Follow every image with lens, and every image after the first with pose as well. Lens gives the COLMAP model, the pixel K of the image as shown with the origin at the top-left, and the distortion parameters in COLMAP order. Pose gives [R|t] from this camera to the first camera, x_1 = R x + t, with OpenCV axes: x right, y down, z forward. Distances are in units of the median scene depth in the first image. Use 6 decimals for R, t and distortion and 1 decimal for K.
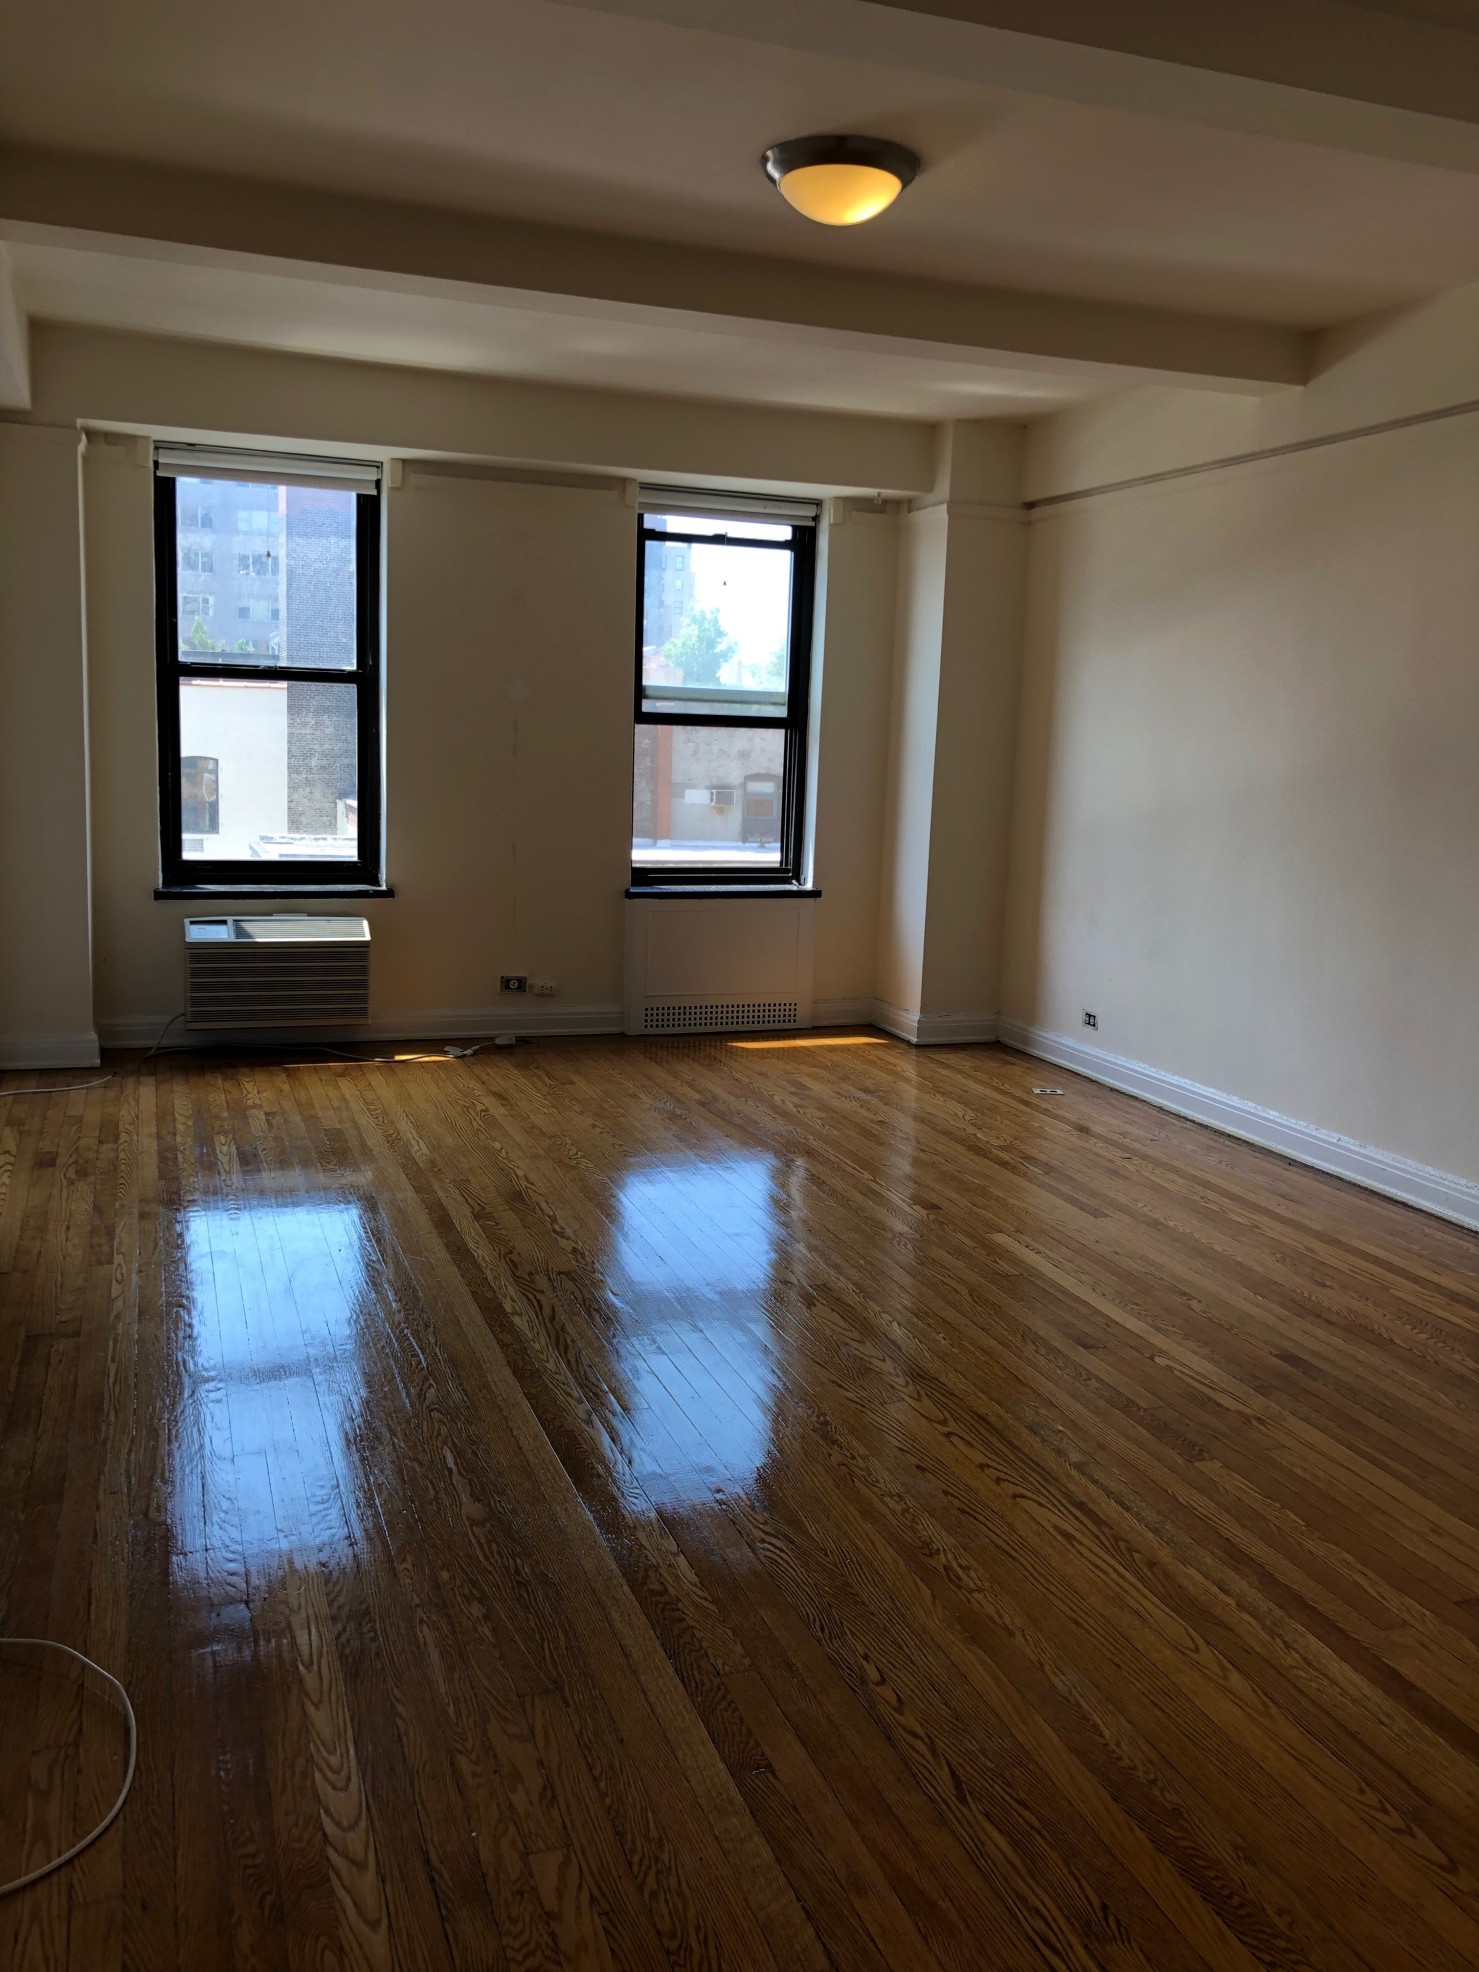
lens RADIAL K [[1619.0, 0, 739.1], [0, 1619.0, 985.4], [0, 0, 1]] dist [0.001562, -0.004084]
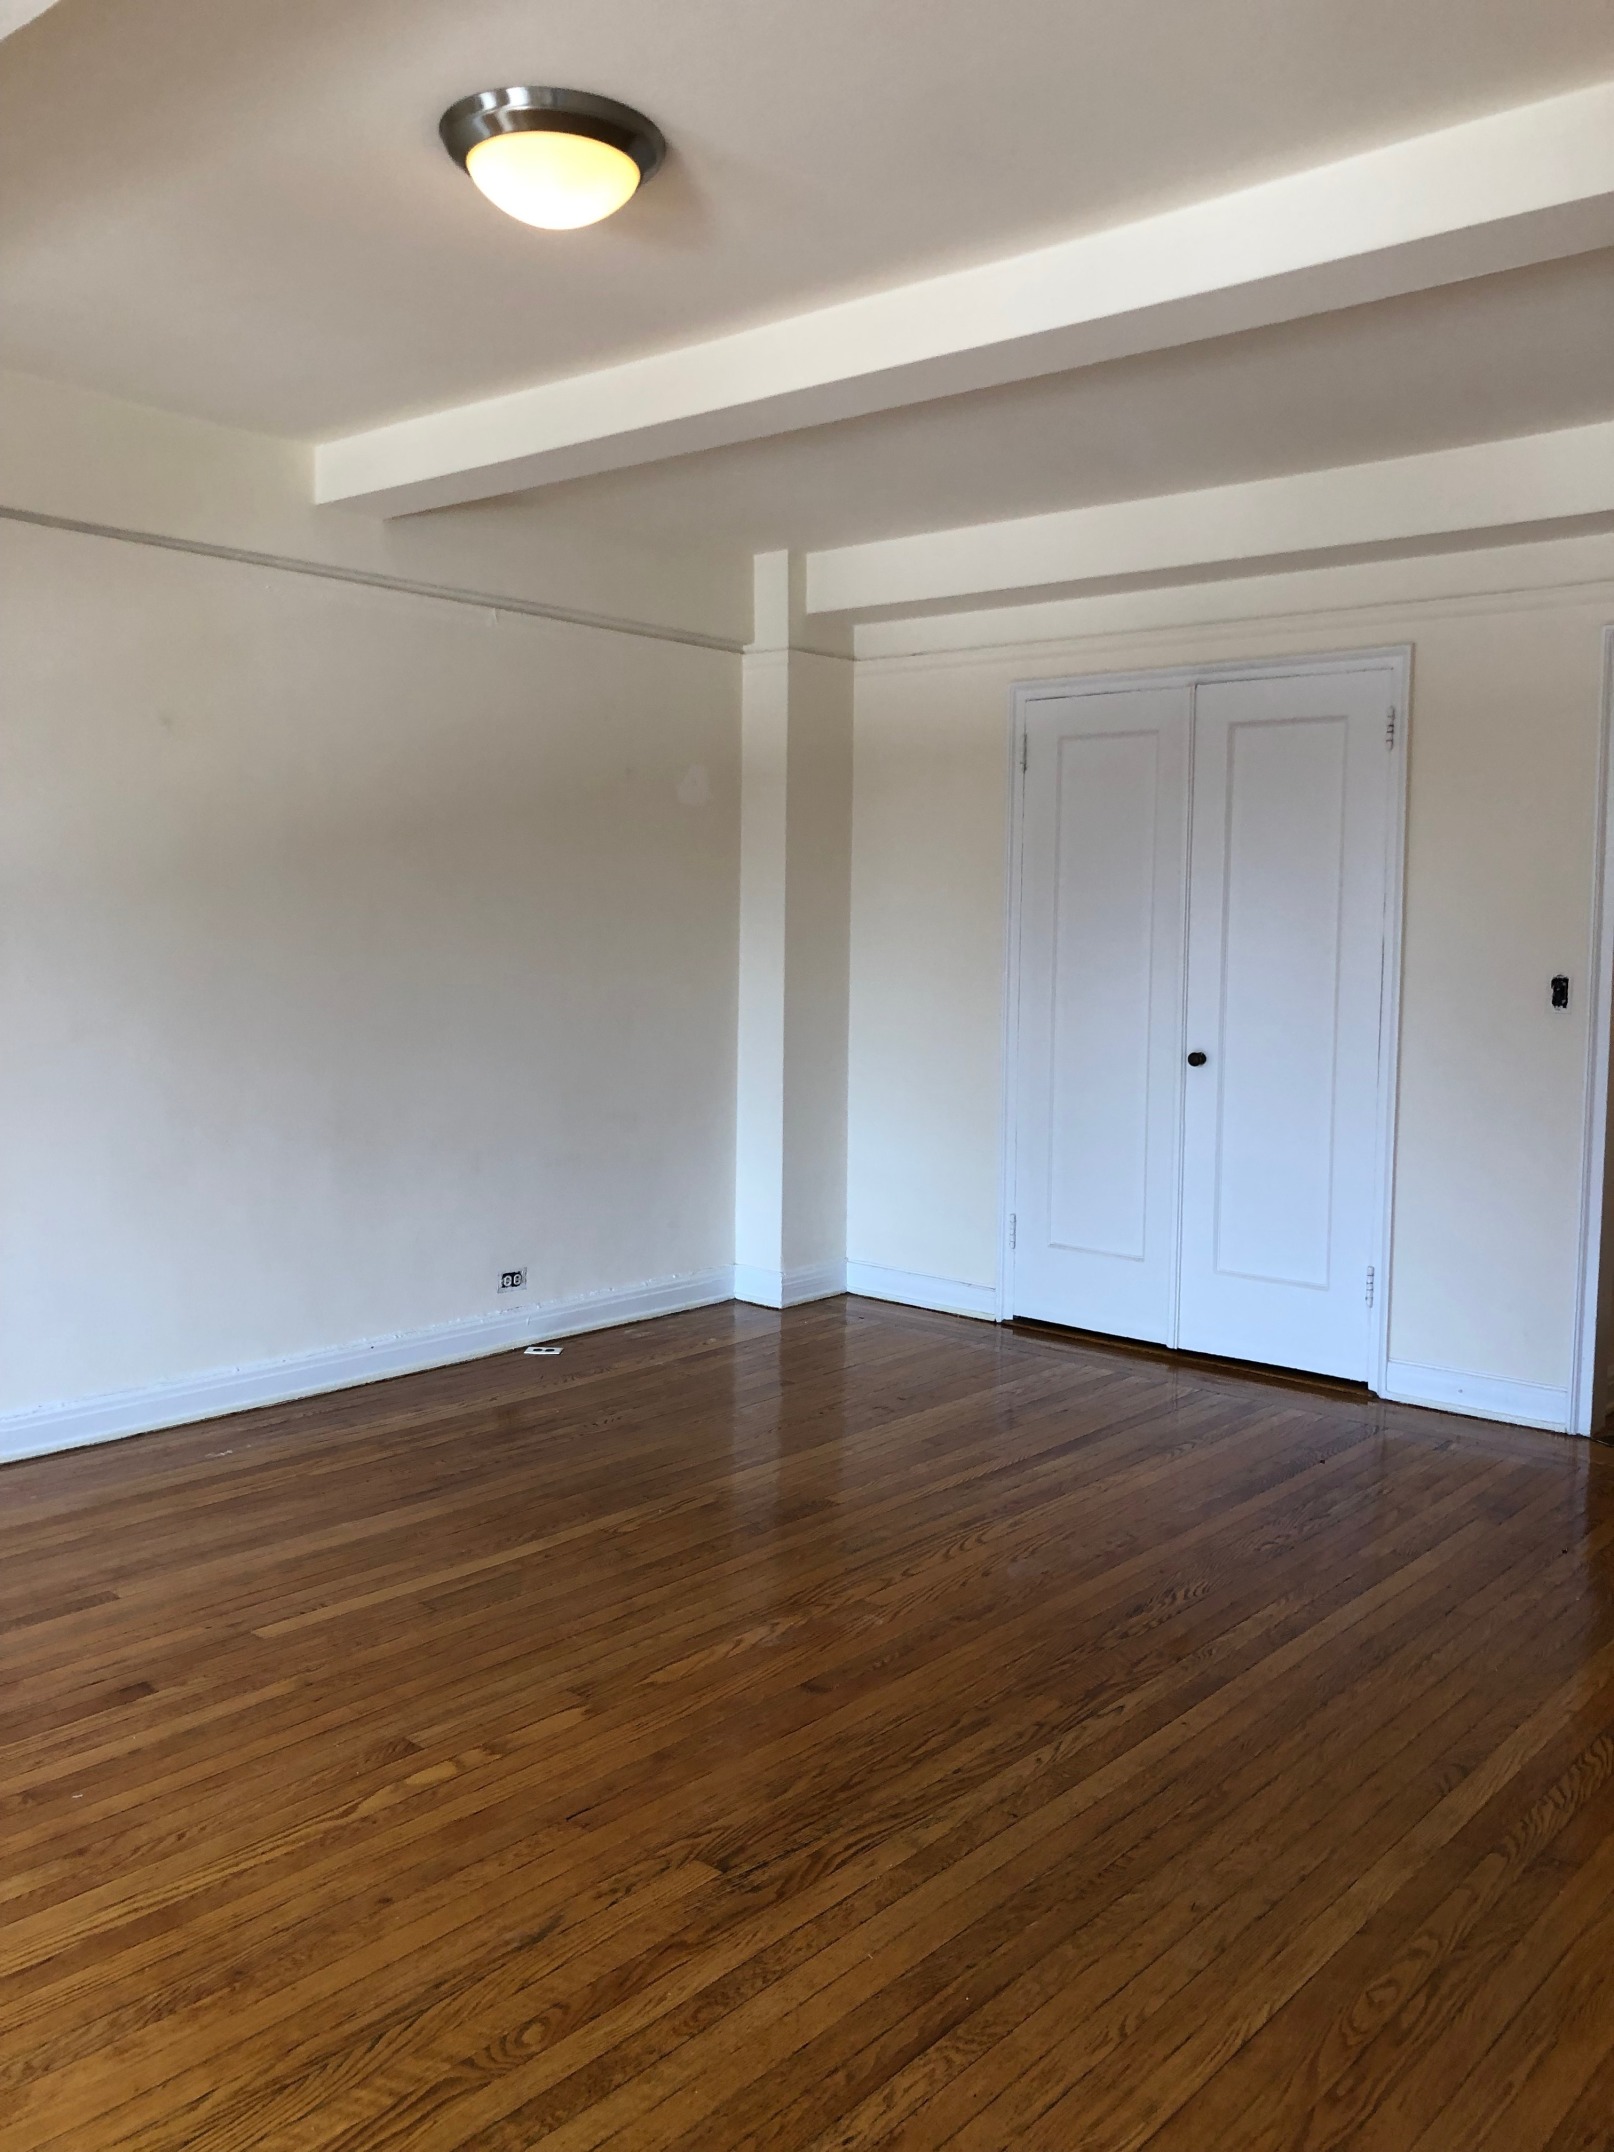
lens RADIAL K [[1766.8, 0, 806.8], [0, 1766.8, 1075.6], [0, 0, 1]] dist [0.001562, -0.004084]
pose [[-0.490882, -0.117542, 0.863260, -0.671580], [0.104603, 0.975738, 0.192338, -0.231932], [-0.864924, 0.184715, -0.466677, 1.271905]]
